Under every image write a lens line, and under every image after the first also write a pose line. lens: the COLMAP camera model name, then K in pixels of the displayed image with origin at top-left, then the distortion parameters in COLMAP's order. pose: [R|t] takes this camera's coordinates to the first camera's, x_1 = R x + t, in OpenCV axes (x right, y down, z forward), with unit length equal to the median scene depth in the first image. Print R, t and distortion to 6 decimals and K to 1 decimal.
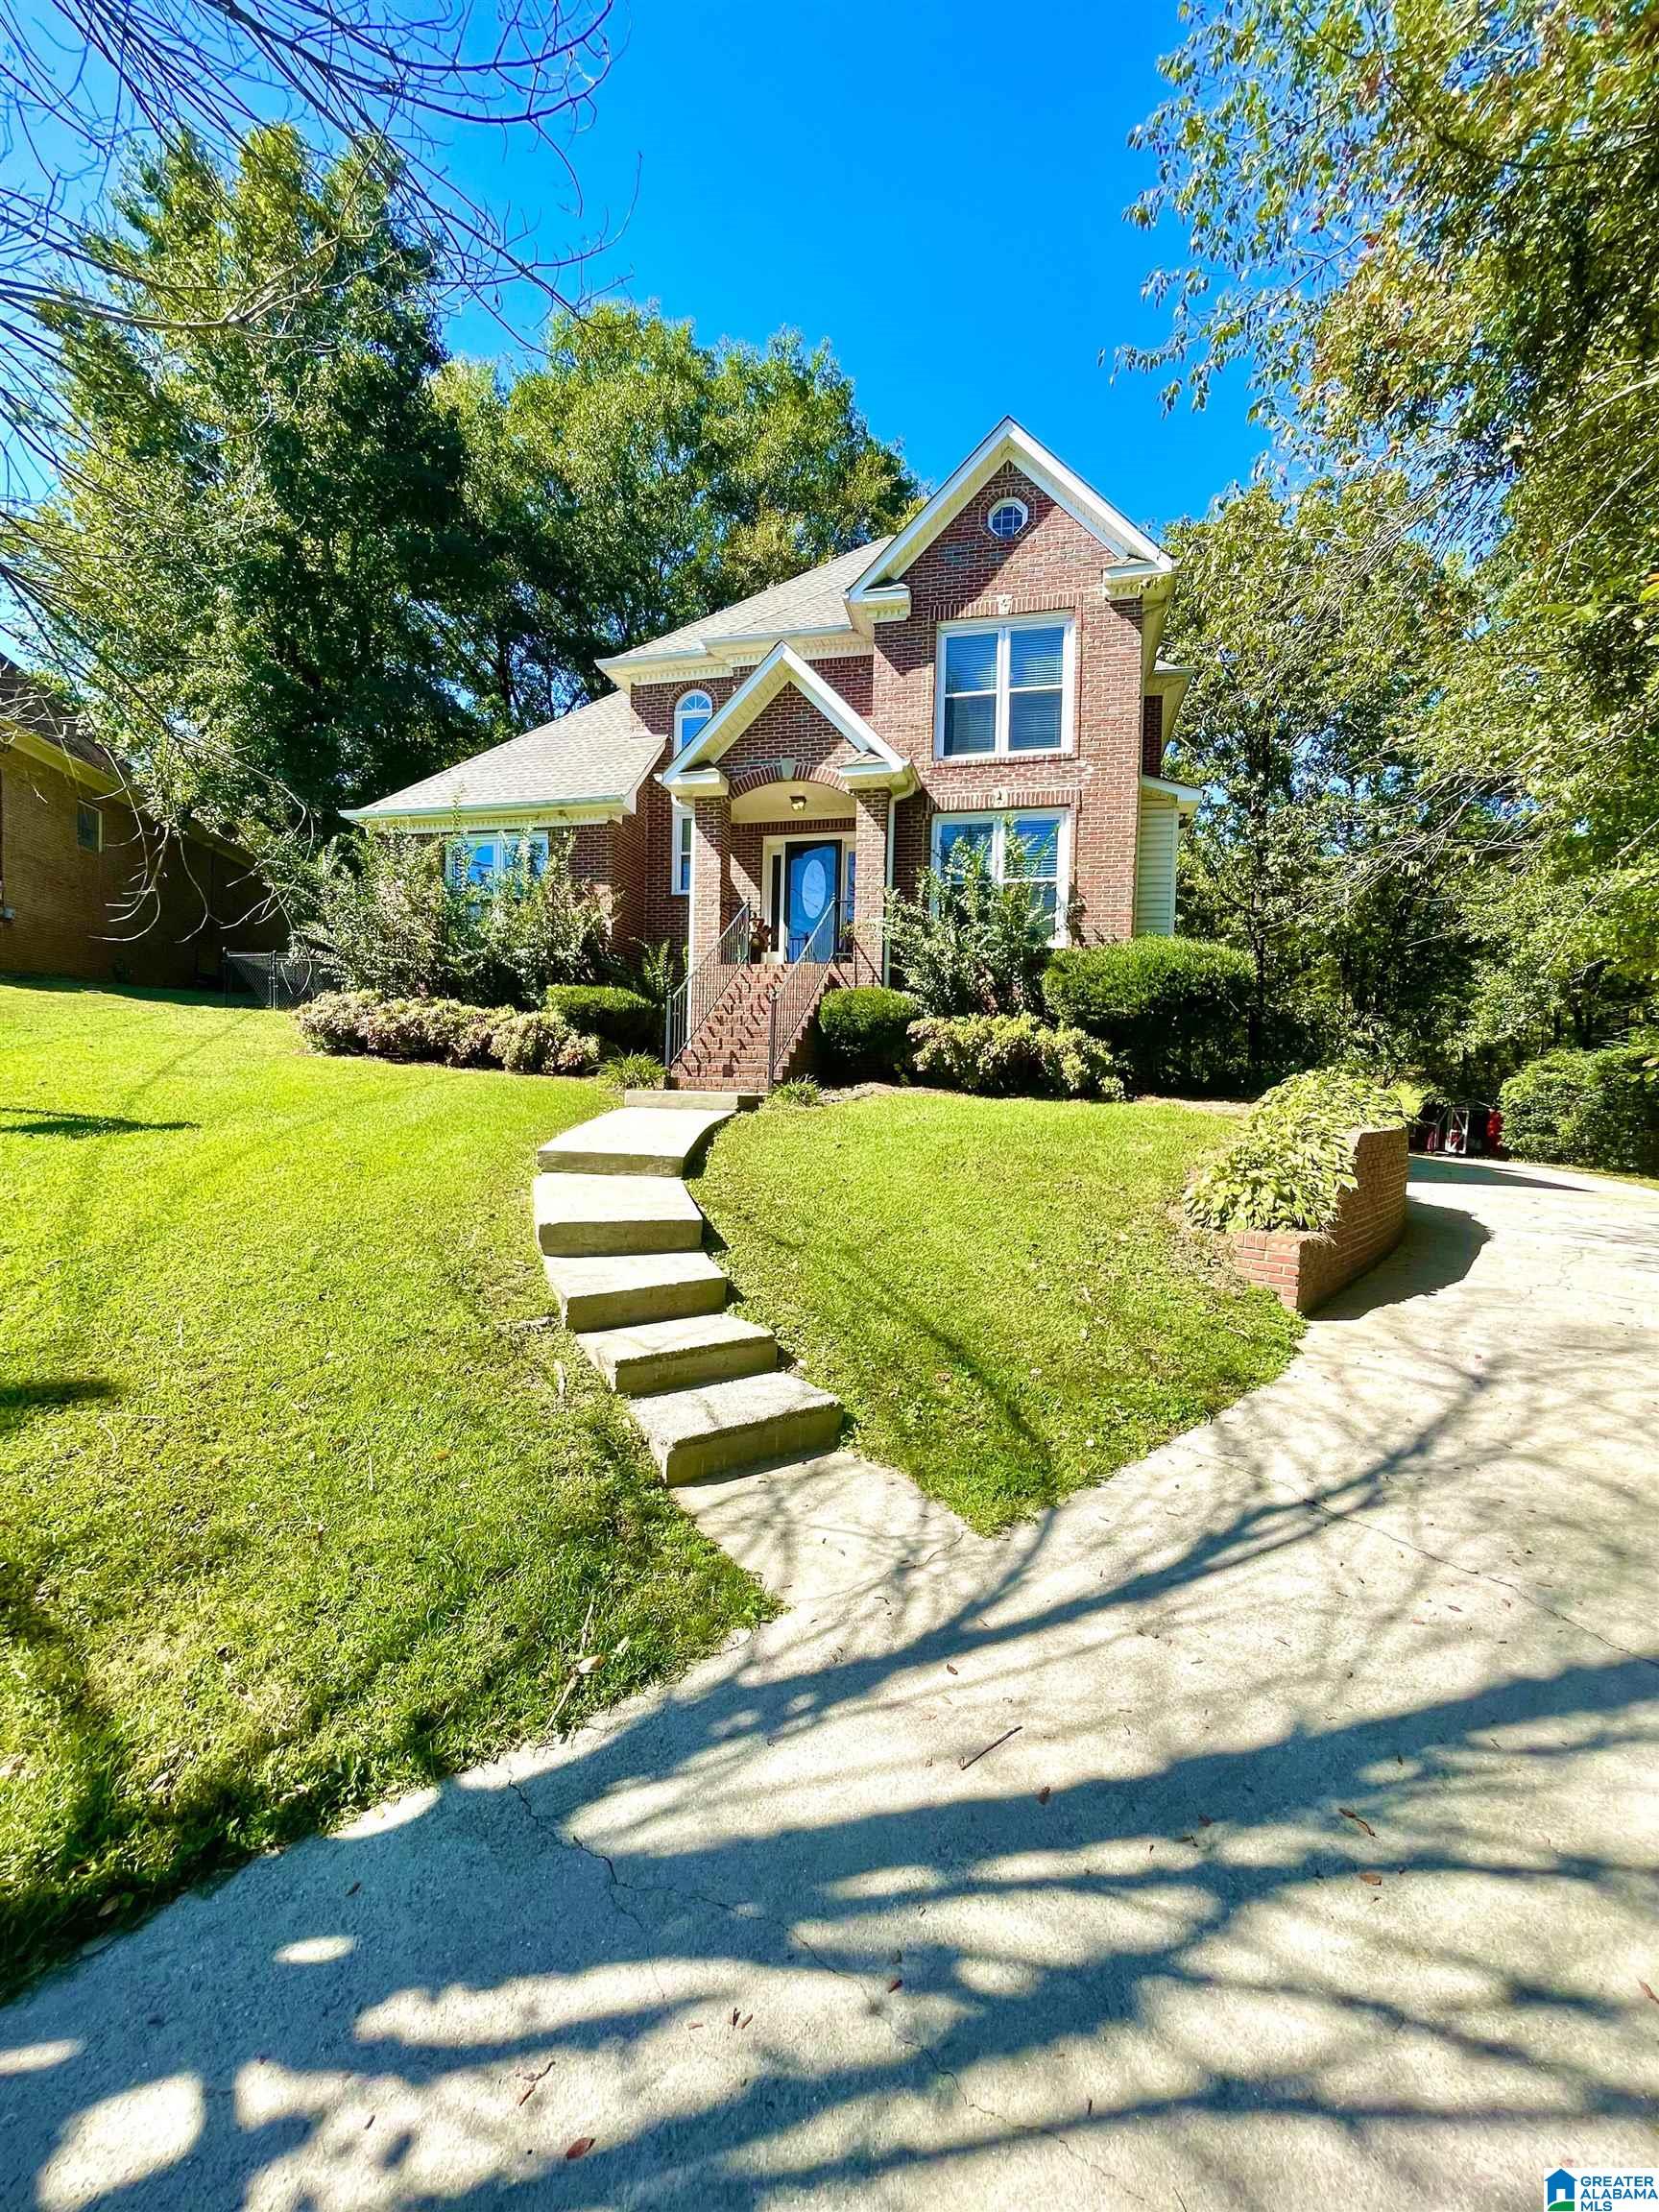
lens RADIAL K [[891.7, 0, 834.1], [0, 891.7, 1107.8], [0, 0, 1]] dist [-0.000696, 0.001800]
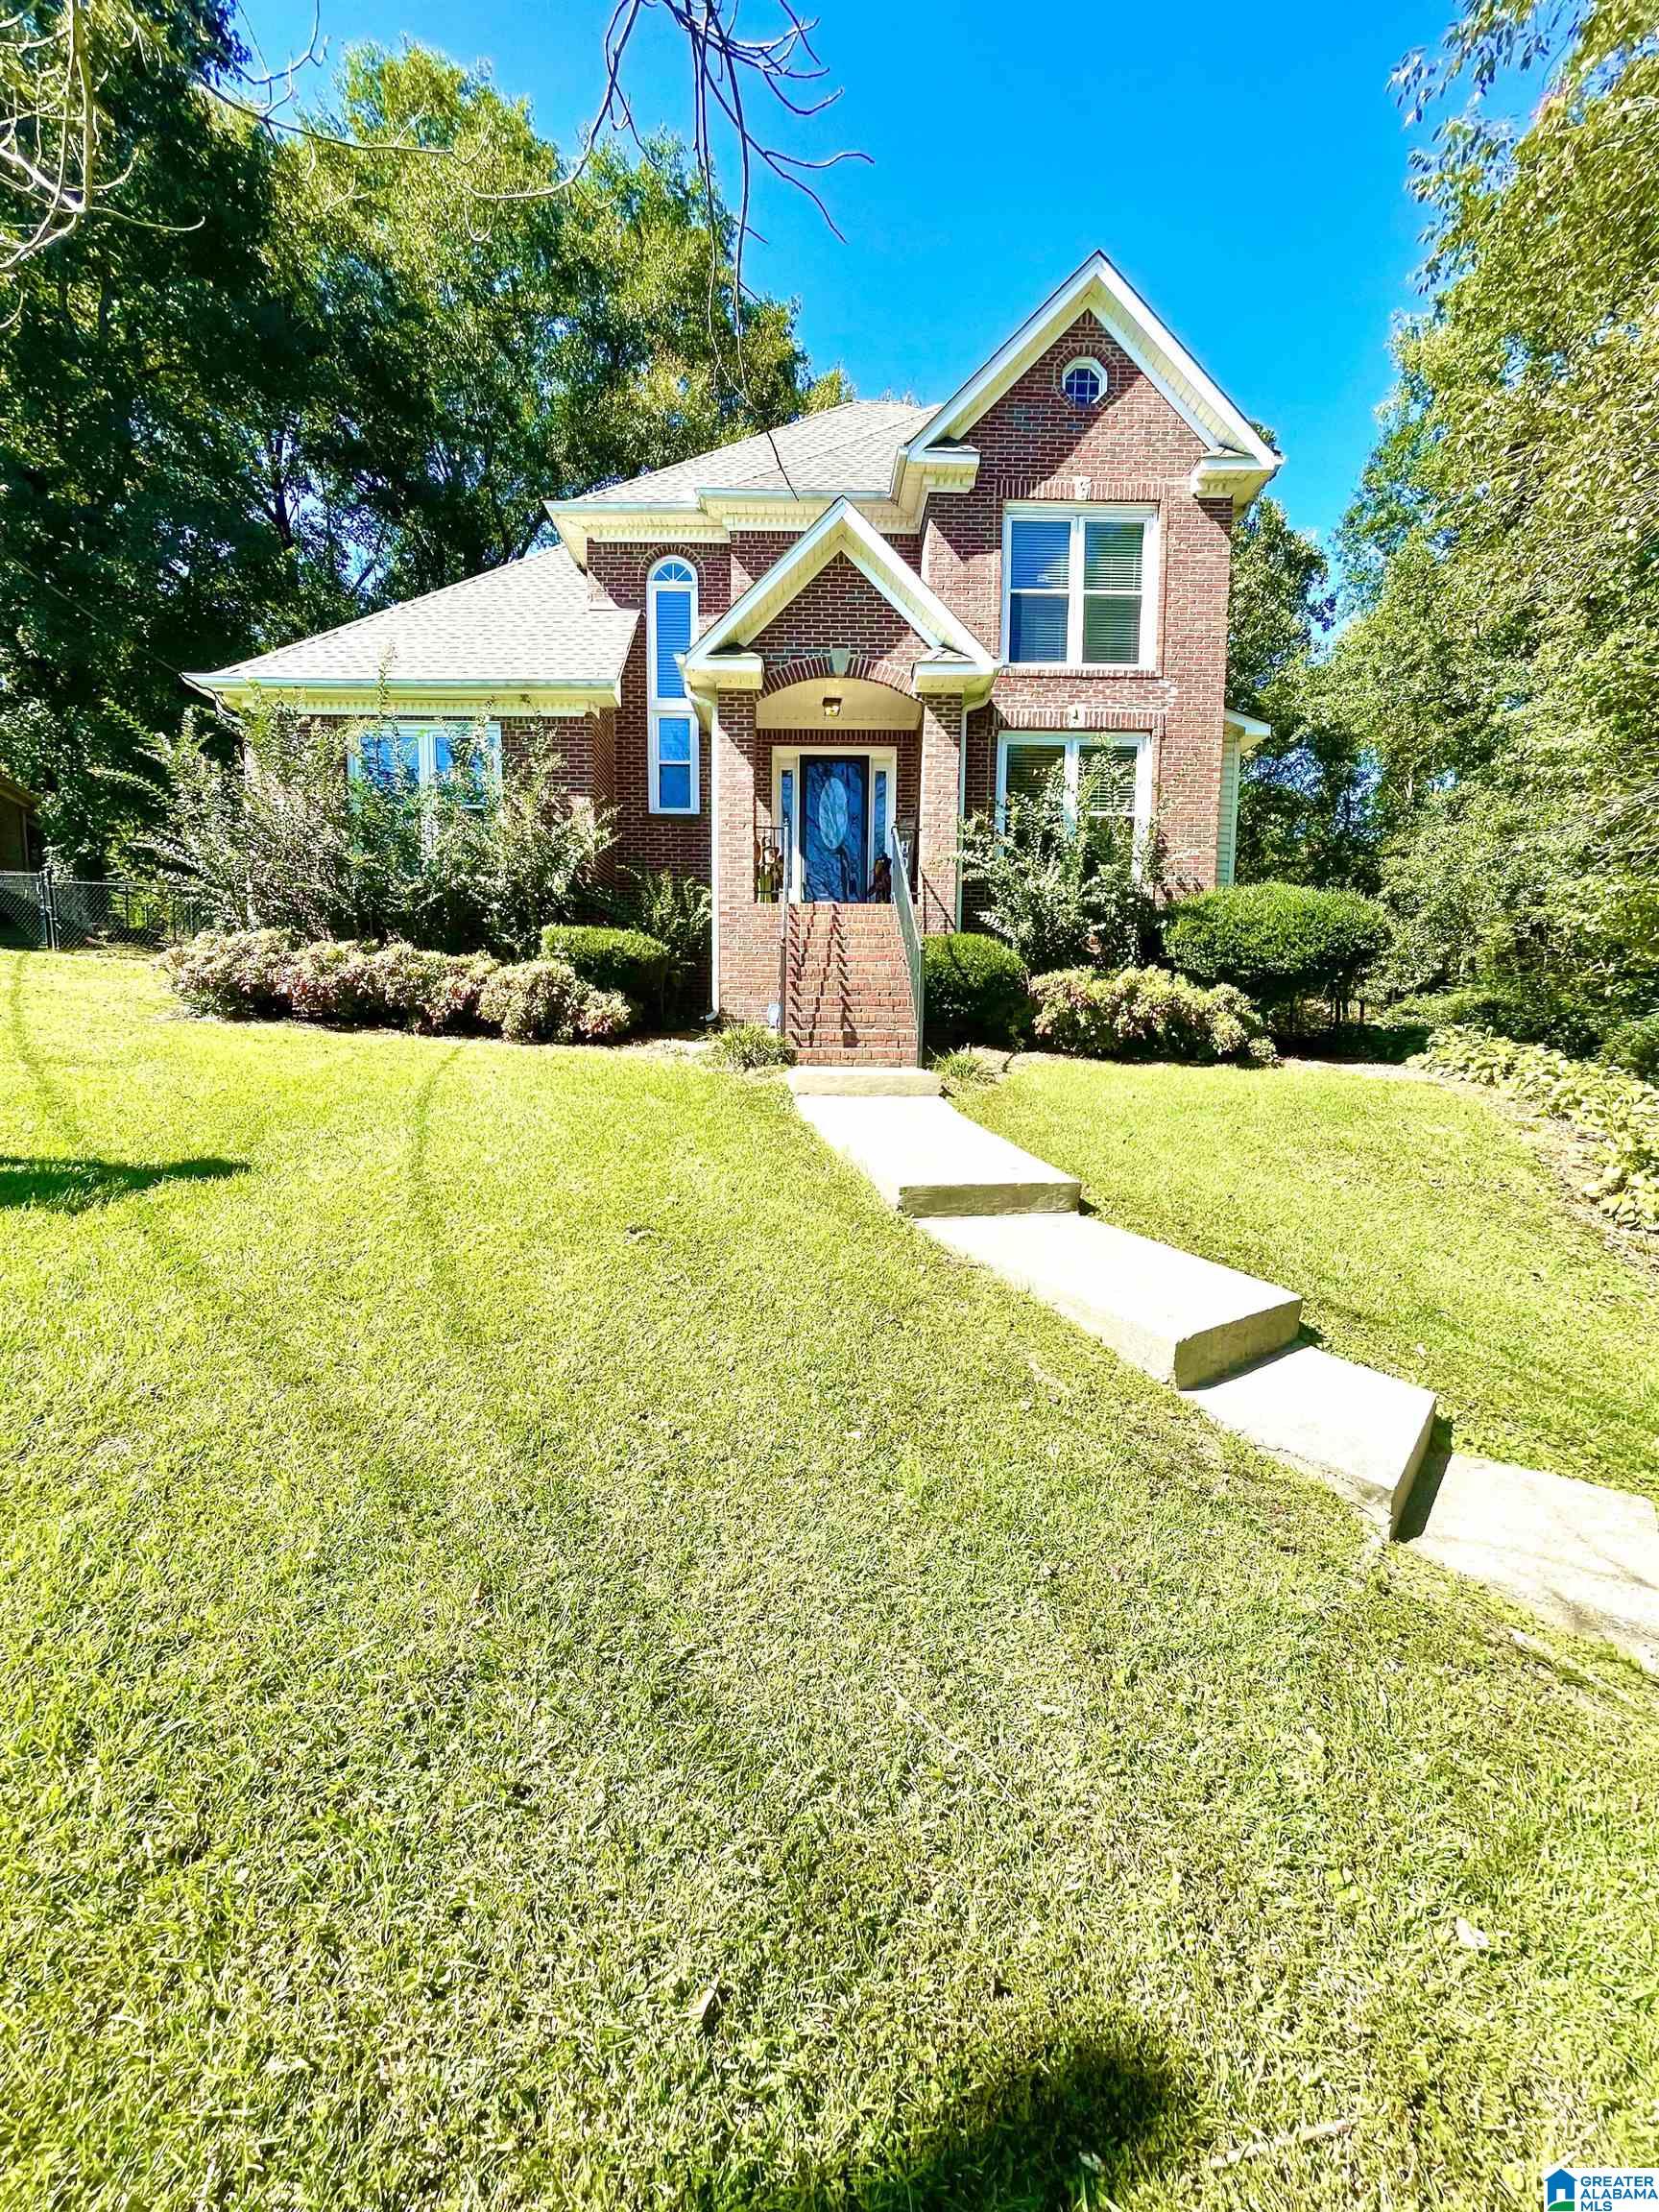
lens RADIAL K [[891.7, 0, 826.3], [0, 891.7, 1105.4], [0, 0, 1]] dist [-0.000696, 0.001800]
pose [[0.968962, -0.035451, 0.244654, -0.279773], [0.019520, 0.997546, 0.067235, -0.030122], [-0.246437, -0.060372, 0.967277, 0.188410]]
